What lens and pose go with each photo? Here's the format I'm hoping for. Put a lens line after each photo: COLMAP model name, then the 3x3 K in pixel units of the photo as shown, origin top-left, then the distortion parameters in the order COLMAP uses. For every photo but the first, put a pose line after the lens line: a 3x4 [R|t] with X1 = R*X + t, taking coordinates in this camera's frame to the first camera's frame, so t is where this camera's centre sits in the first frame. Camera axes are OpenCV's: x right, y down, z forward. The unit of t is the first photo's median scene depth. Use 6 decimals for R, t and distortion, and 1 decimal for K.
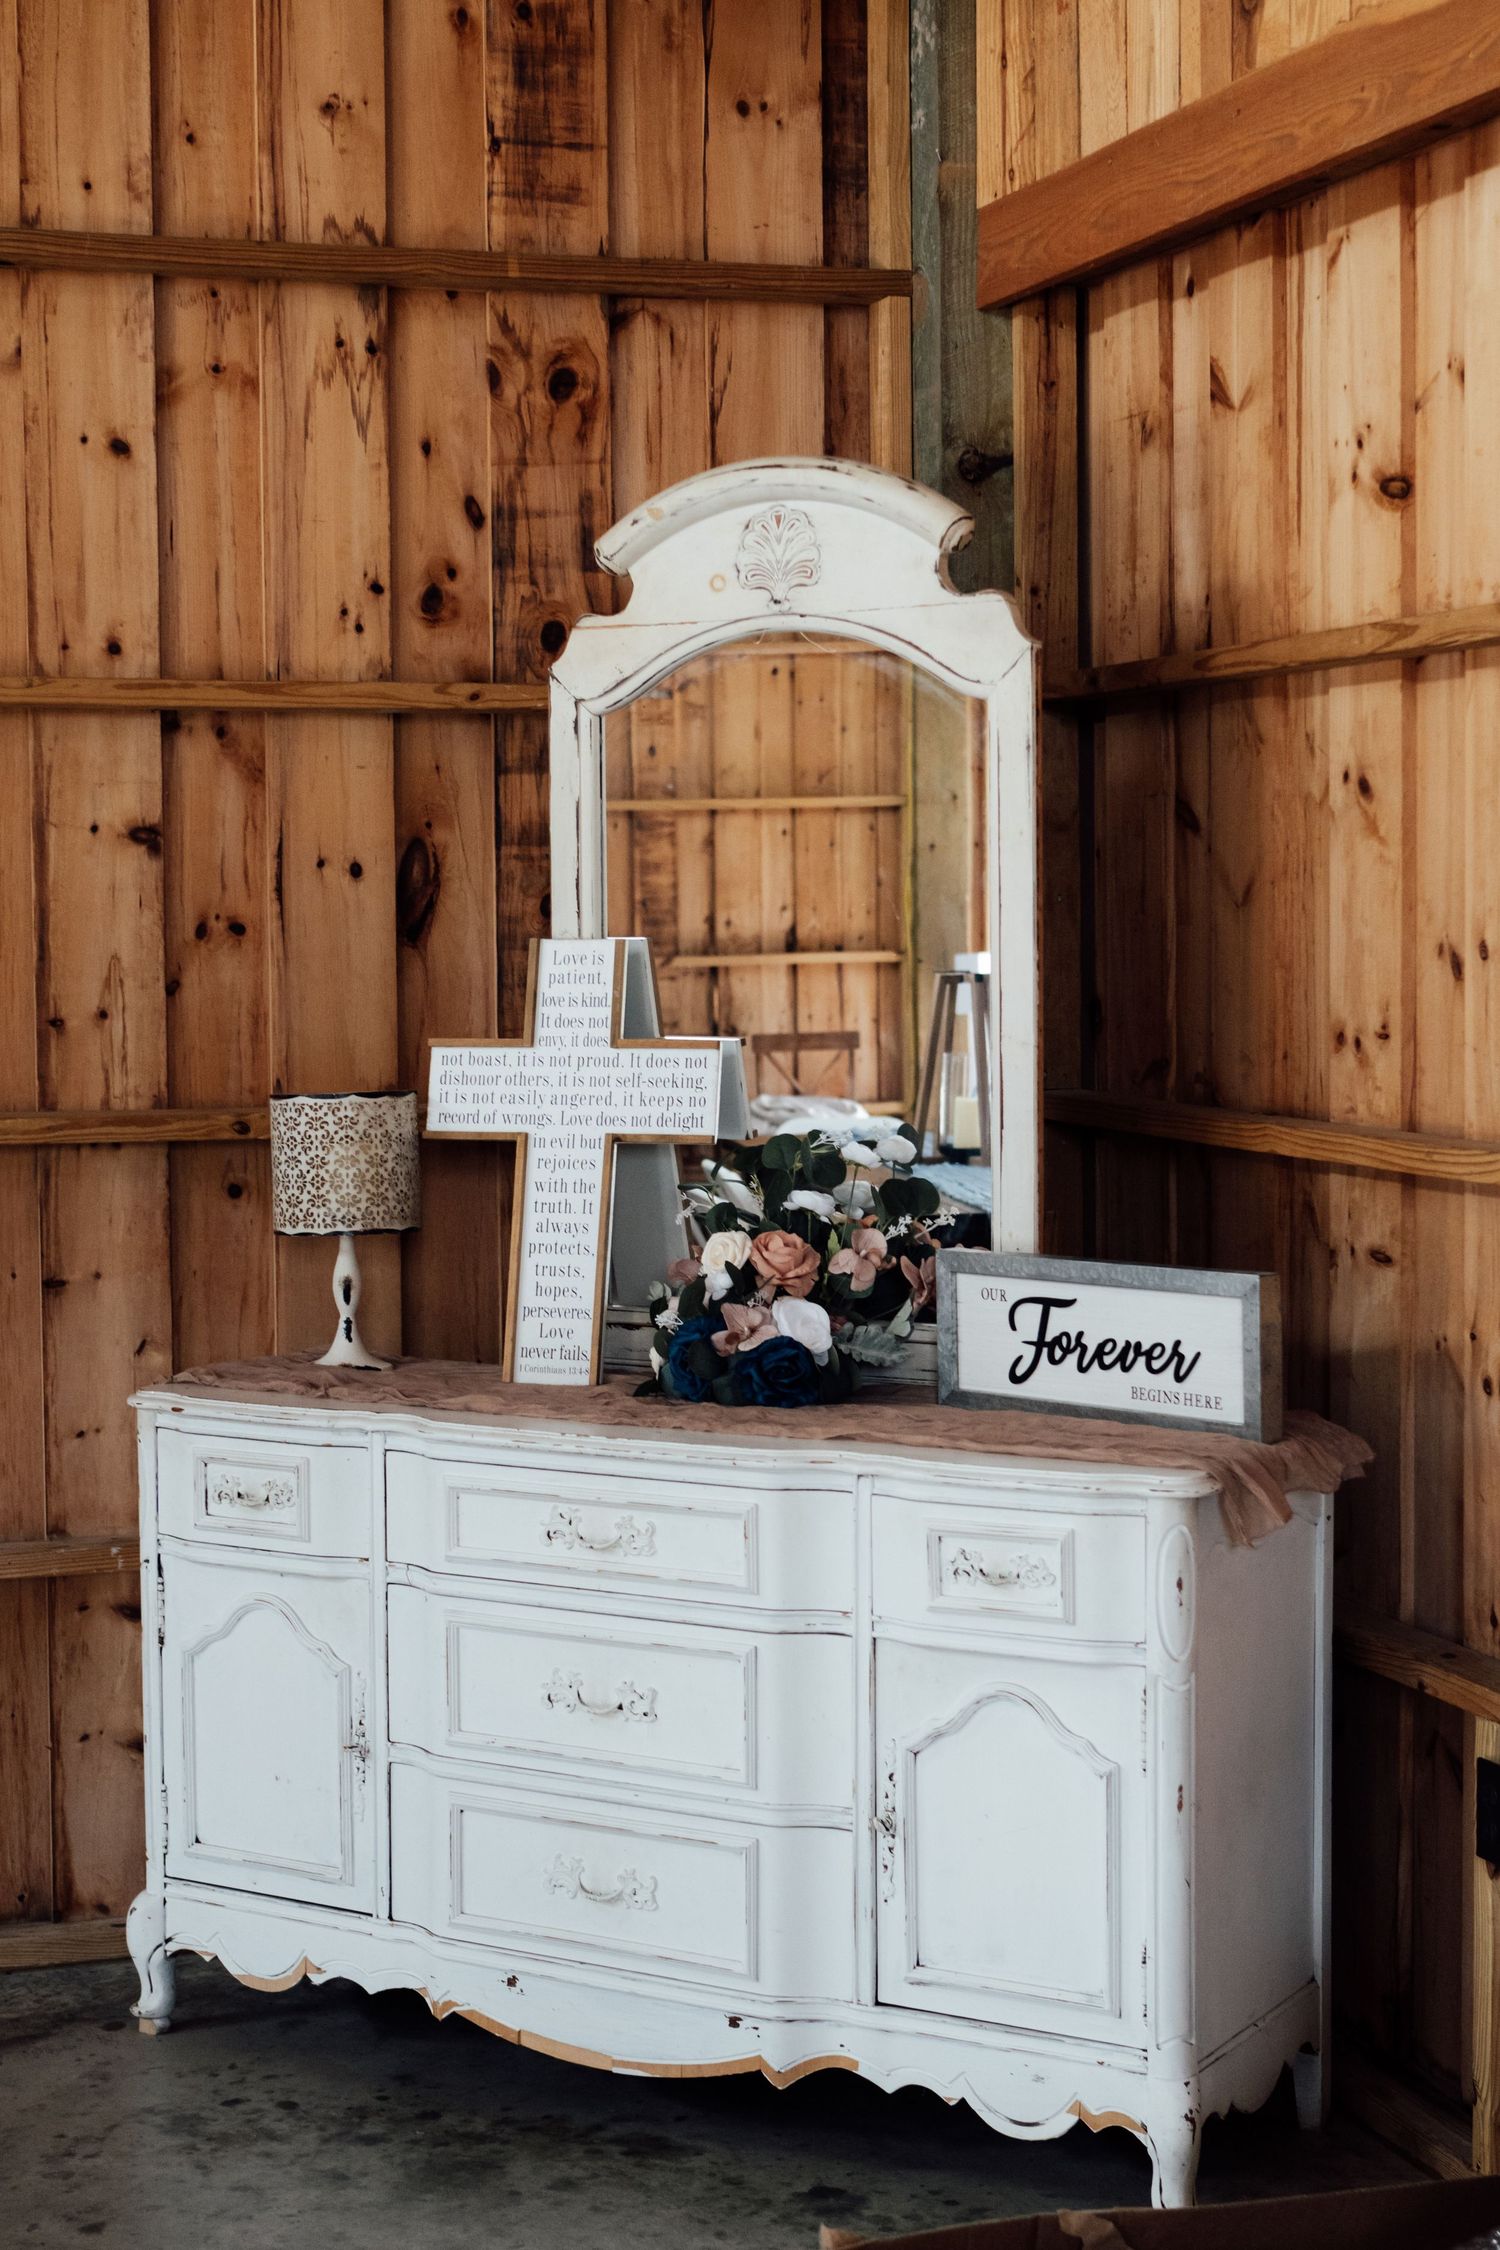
lens RADIAL K [[3316.4, 0, 750.0], [0, 3316.4, 1125.0], [0, 0, 1]] dist [0.008300, 0.048639]
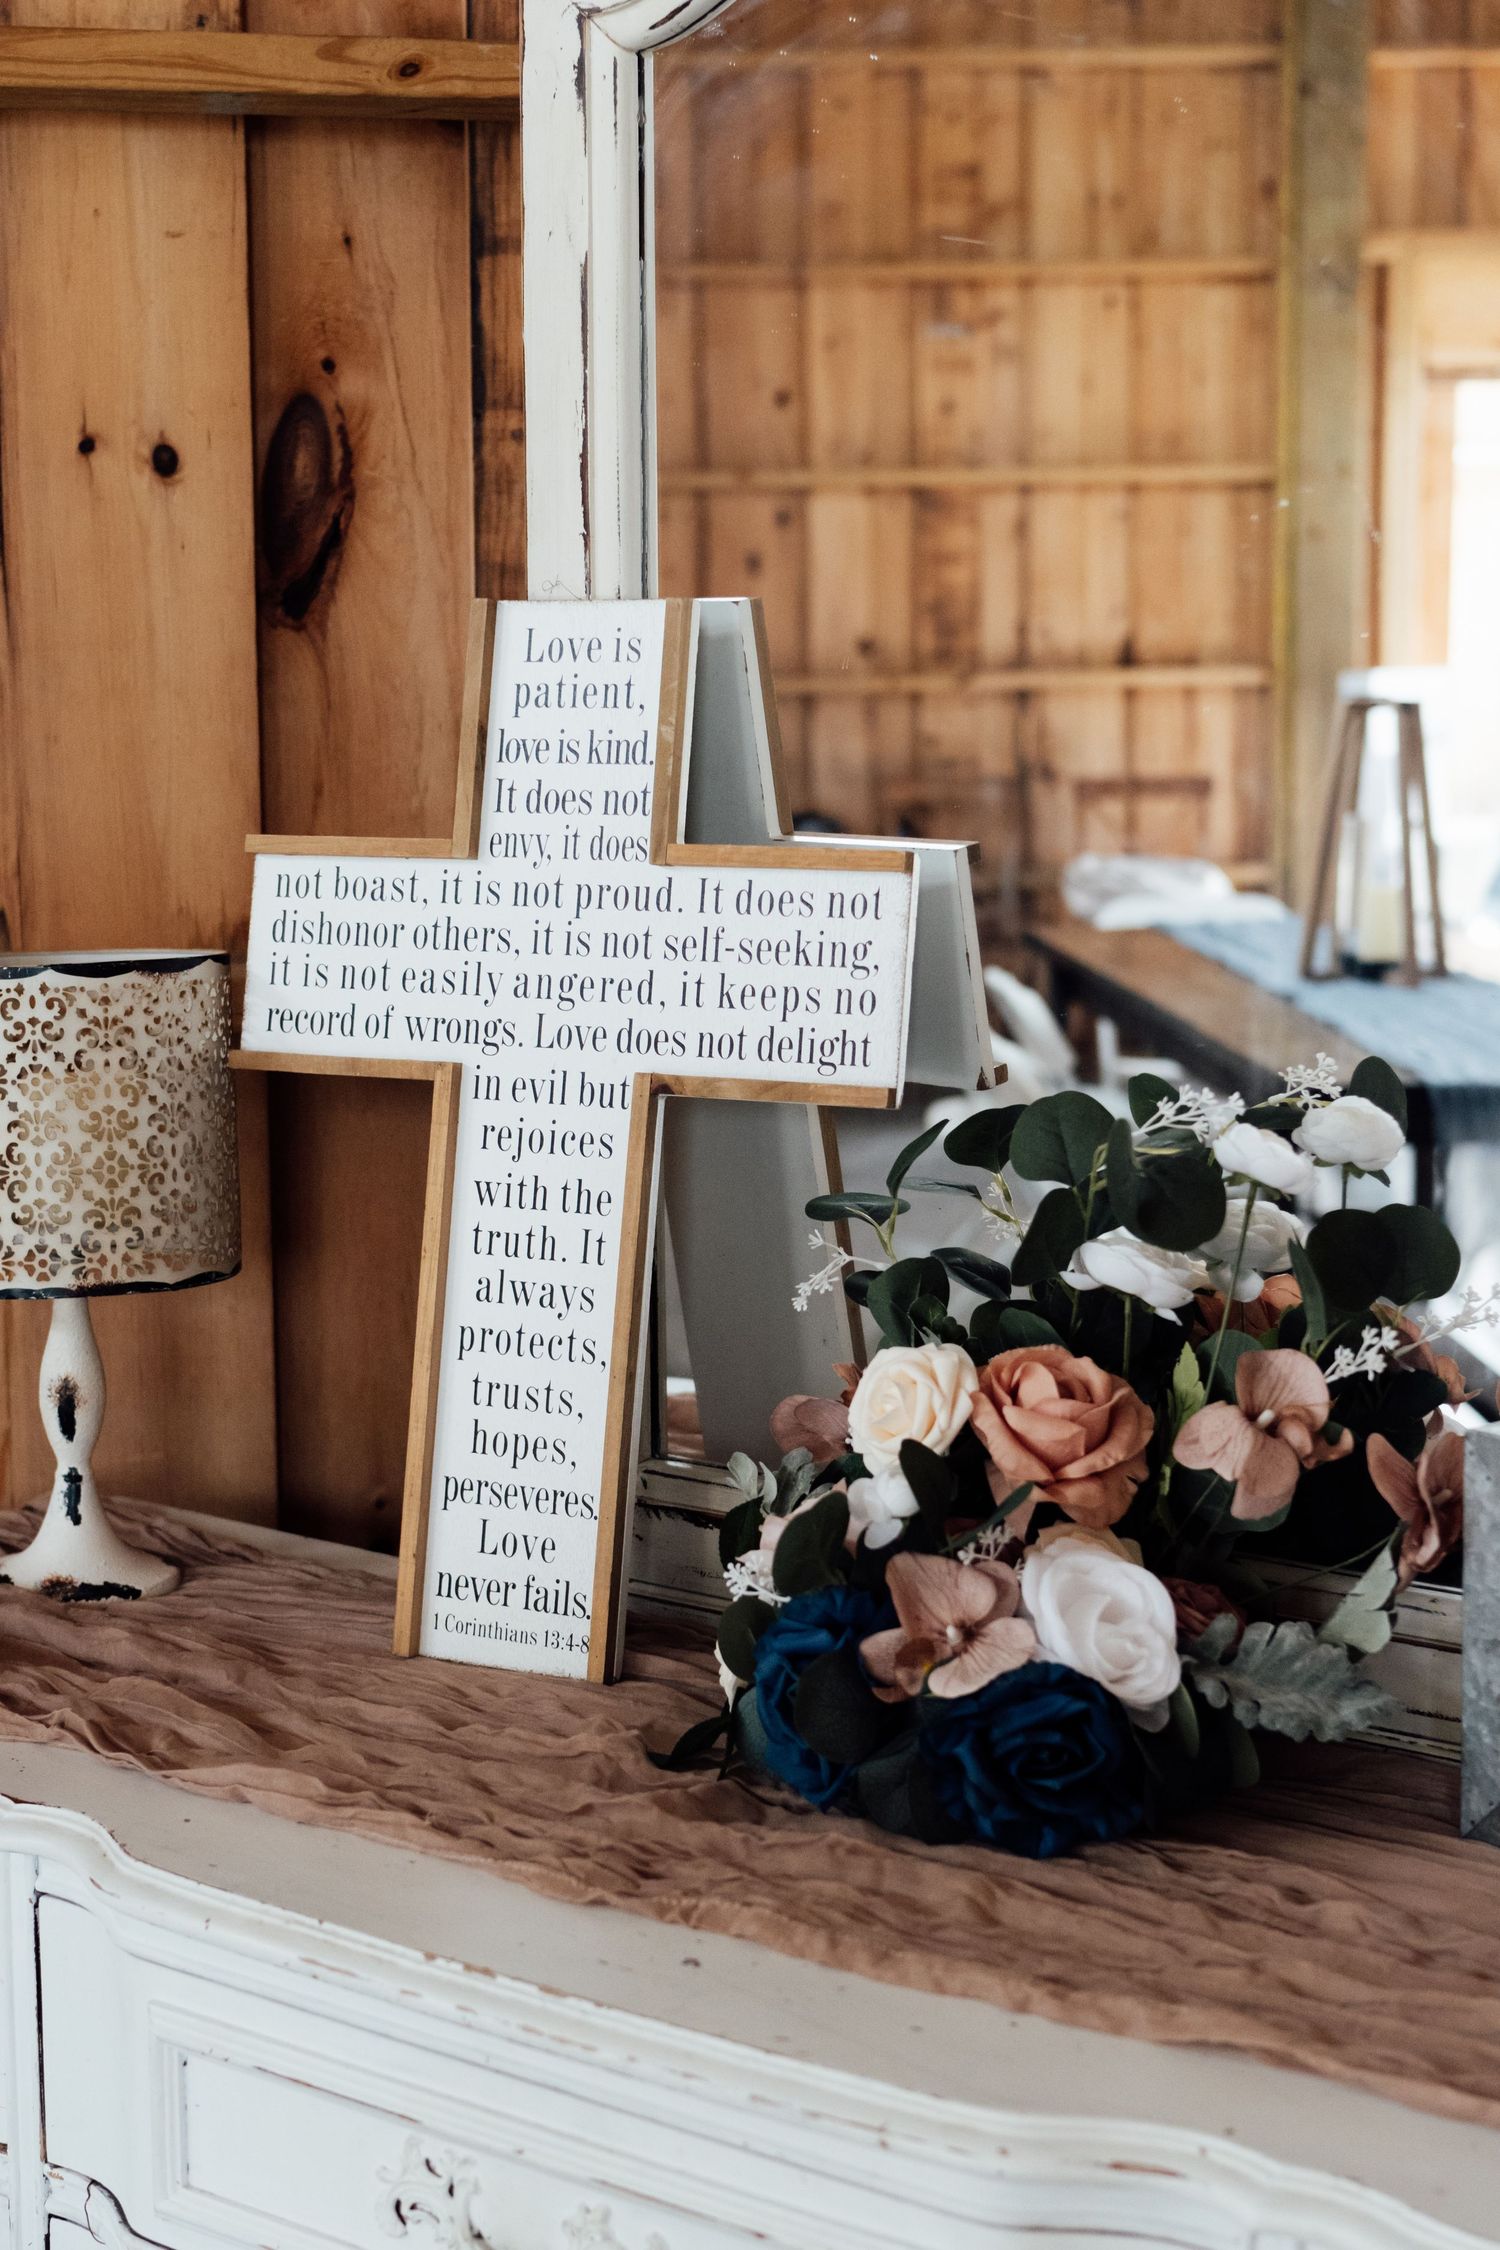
lens RADIAL K [[3316.4, 0, 750.0], [0, 3316.4, 1125.0], [0, 0, 1]] dist [0.008300, 0.048639]
pose [[0.994810, 0.016746, -0.100365, 0.012098], [-0.008520, 0.996609, 0.081836, -0.024787], [0.101396, -0.080556, 0.991579, 0.588034]]
